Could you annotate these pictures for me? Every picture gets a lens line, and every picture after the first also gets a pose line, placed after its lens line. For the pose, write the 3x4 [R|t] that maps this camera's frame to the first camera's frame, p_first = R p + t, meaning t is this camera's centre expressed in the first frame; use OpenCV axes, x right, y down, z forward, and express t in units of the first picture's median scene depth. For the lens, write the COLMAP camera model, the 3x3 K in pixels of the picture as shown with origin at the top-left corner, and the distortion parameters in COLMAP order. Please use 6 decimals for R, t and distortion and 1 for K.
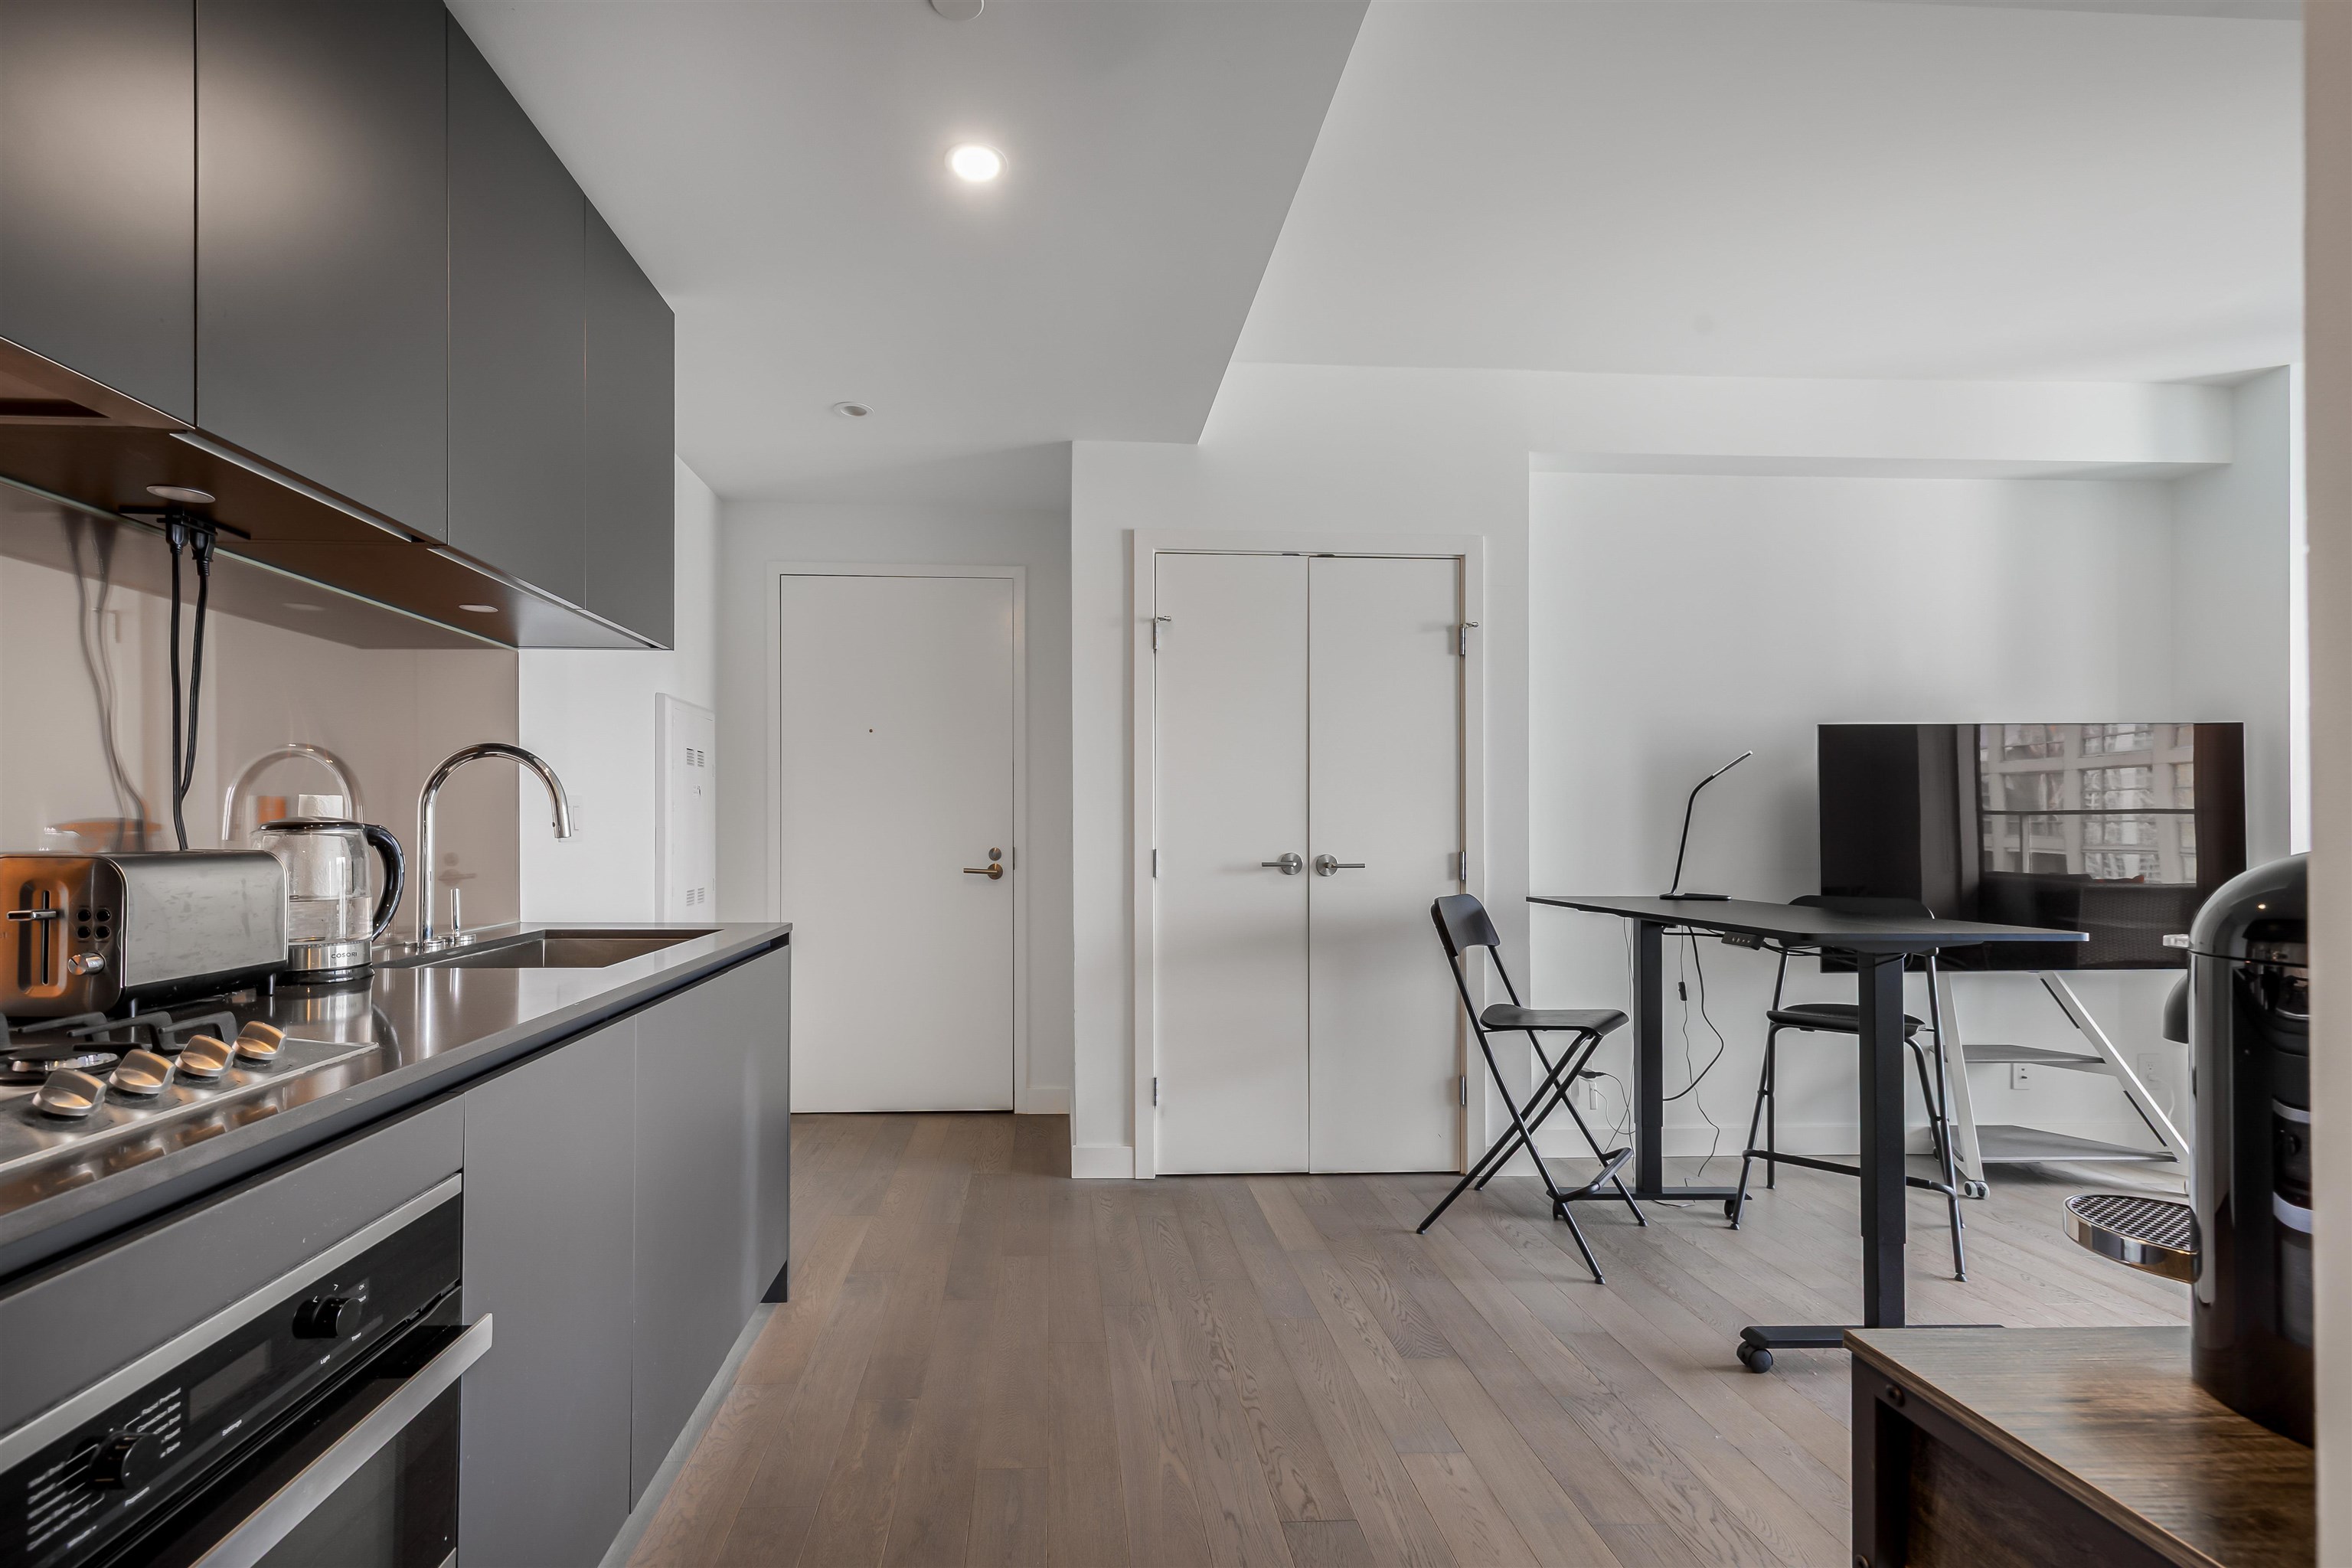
lens RADIAL K [[1005.3, 0, 1119.0], [0, 1005.3, 793.6], [0, 0, 1]] dist [0.001357, 0.000204]
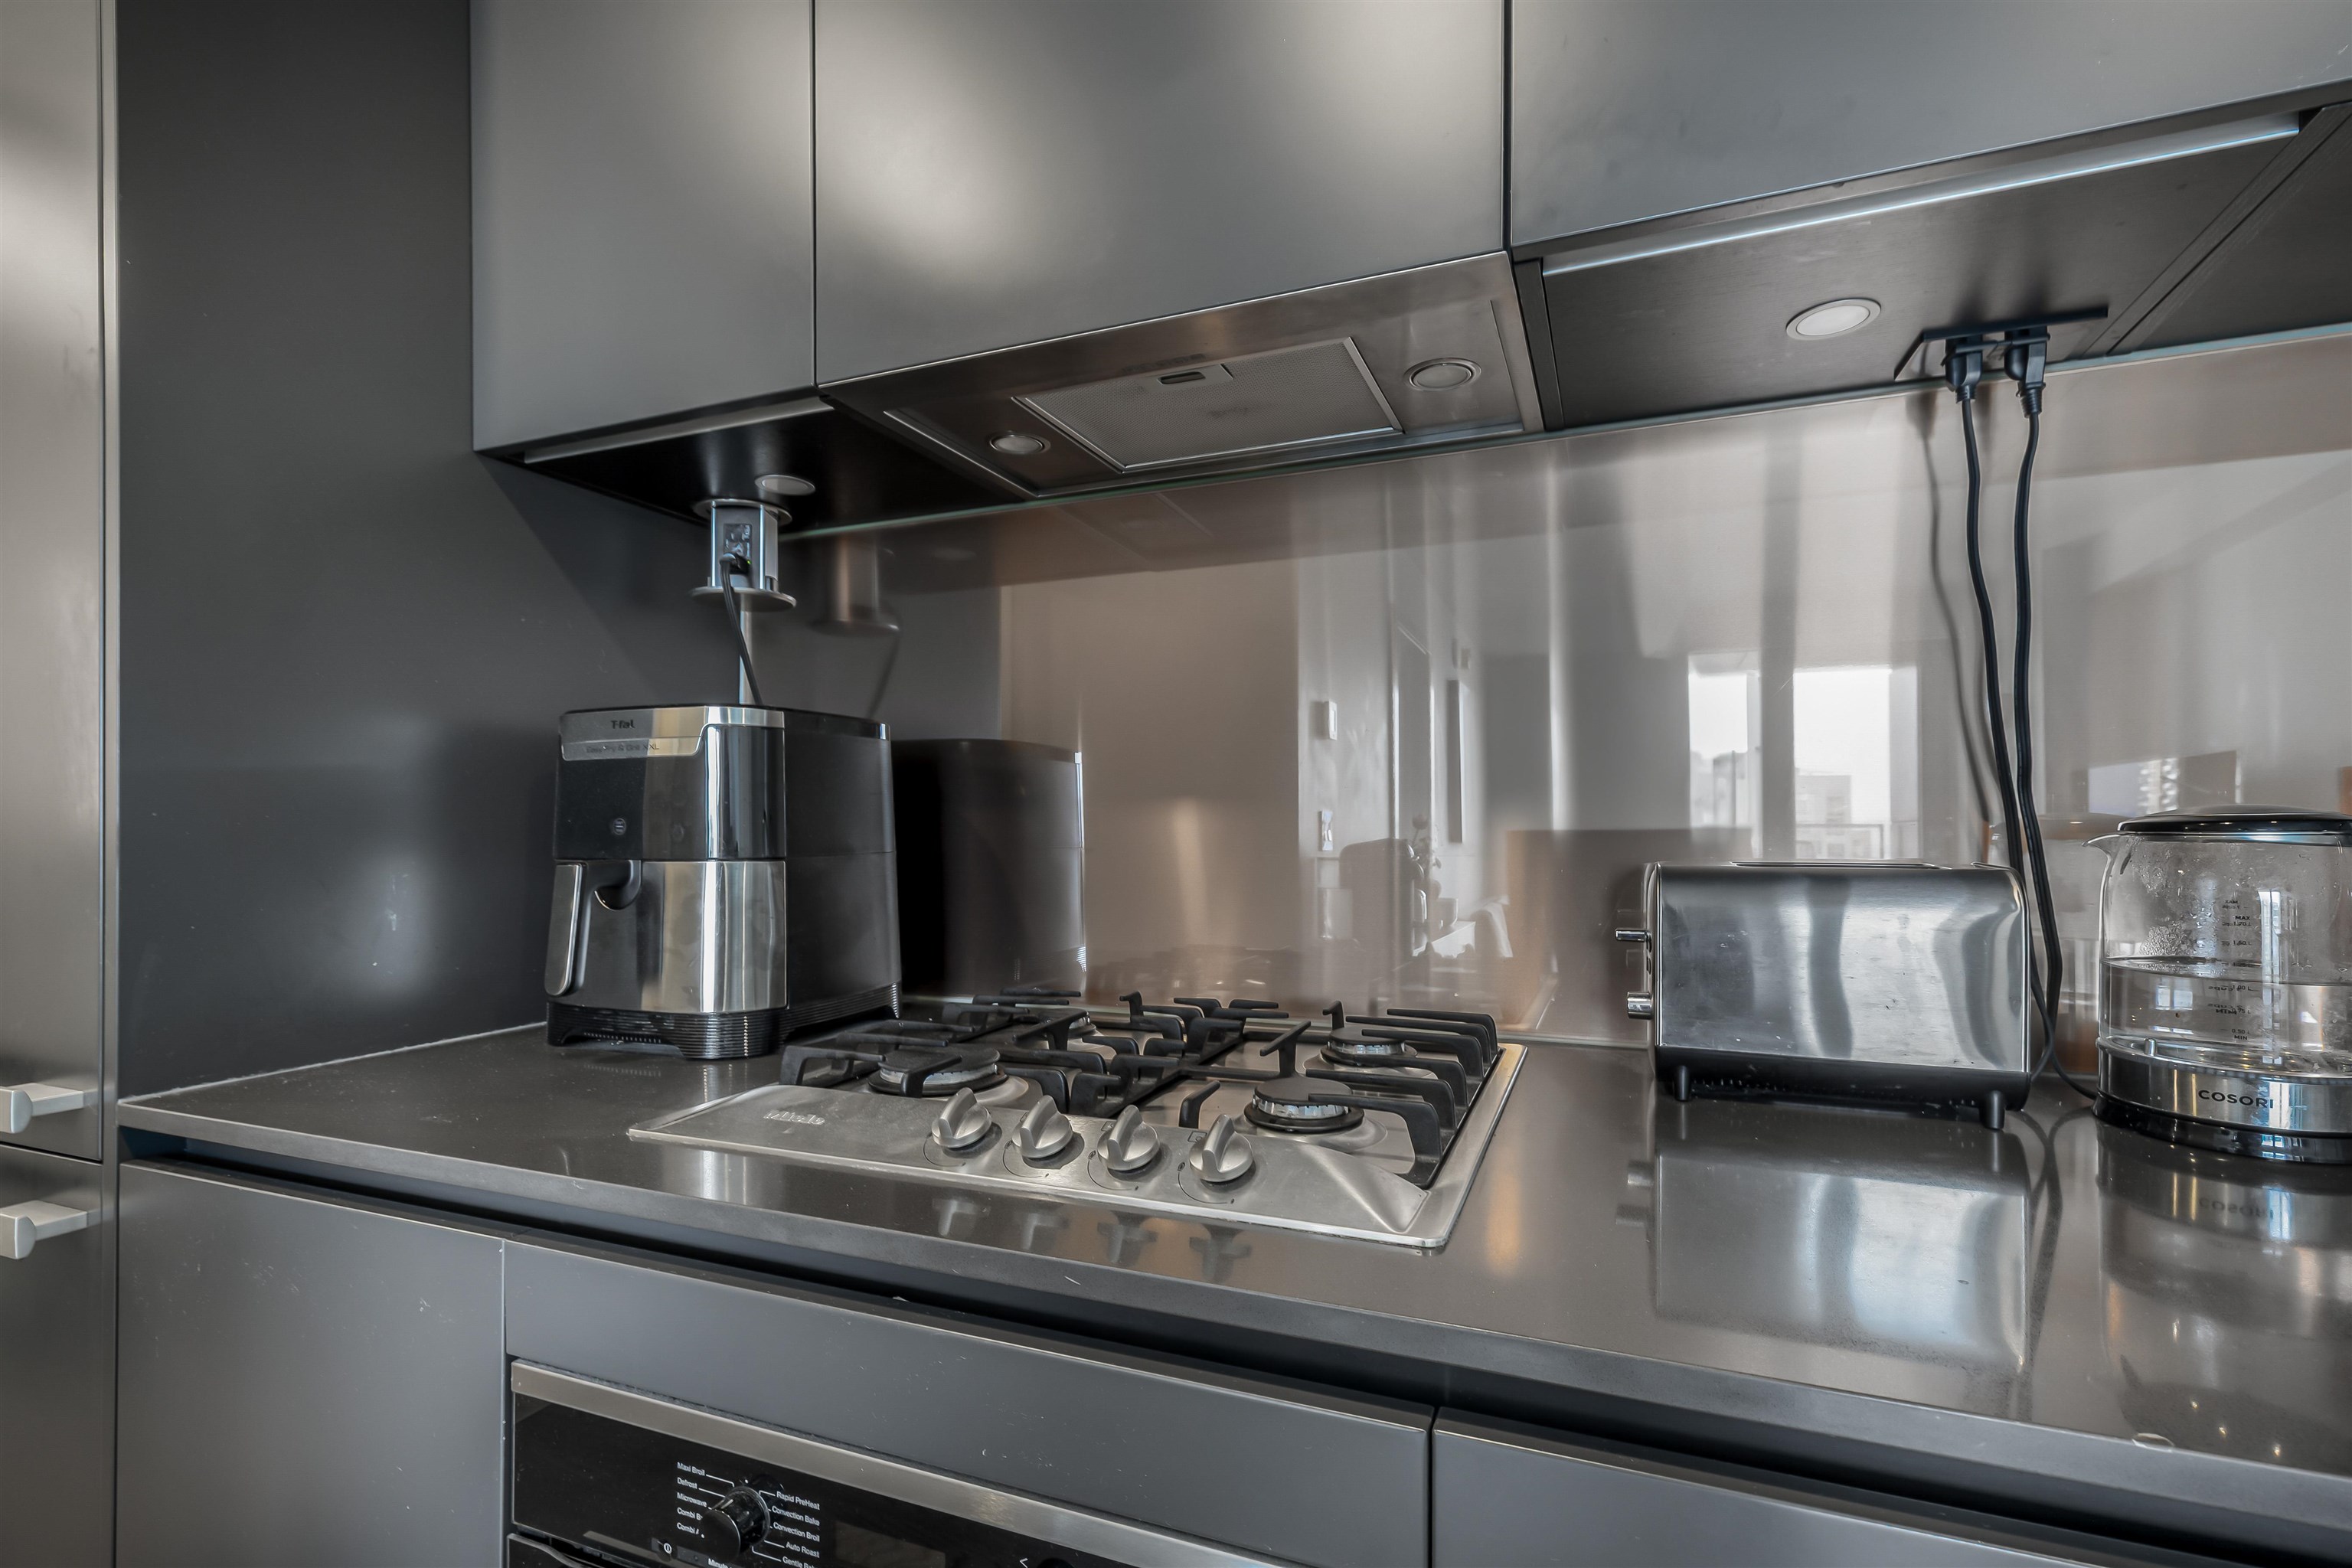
lens RADIAL K [[1012.4, 0, 1227.7], [0, 1012.4, 828.9], [0, 0, 1]] dist [0.001219, 0.000419]
pose [[-0.408943, 0.005631, -0.912542, -0.151979], [0.030264, 0.999515, -0.007395, 0.023931], [0.912058, -0.030641, -0.408915, 0.817796]]
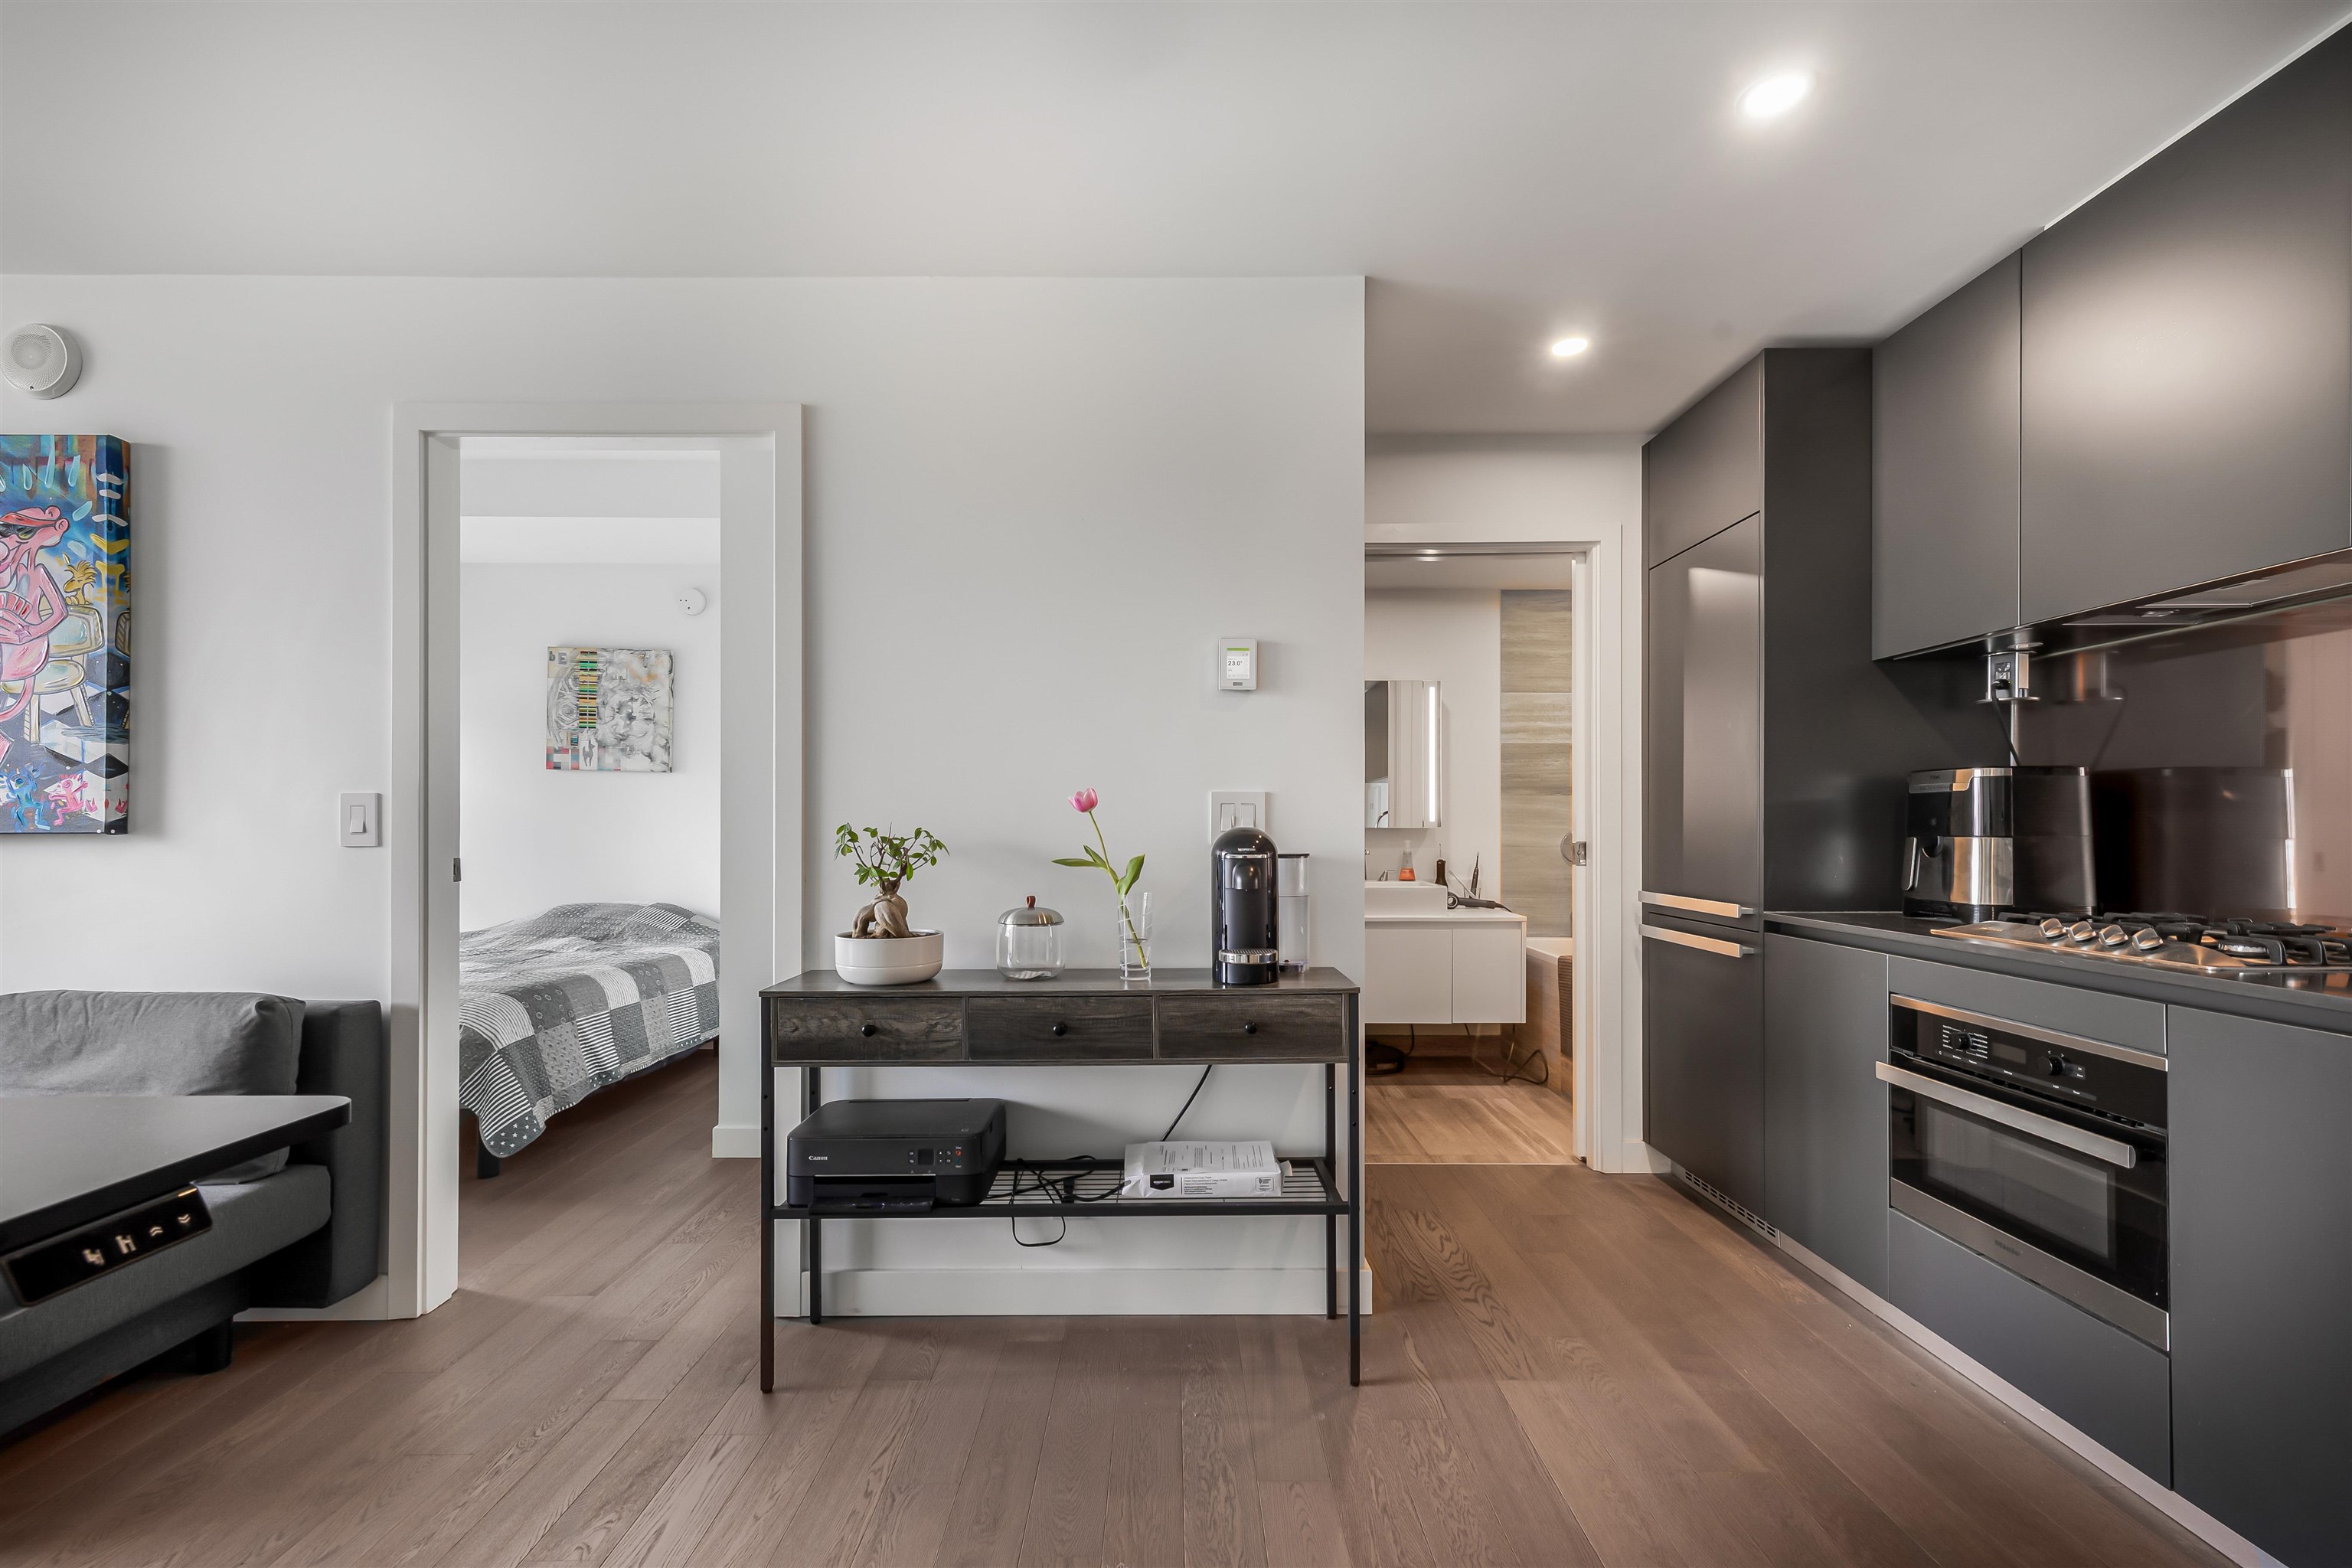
lens RADIAL K [[1033.3, 0, 1212.0], [0, 1033.3, 825.0], [0, 0, 1]] dist [0.001963, 0.000076]
pose [[-0.999492, 0.001919, 0.031815, 0.480755], [0.000763, 0.999340, -0.036308, 0.068250], [-0.031864, -0.036265, -0.998834, 1.833948]]
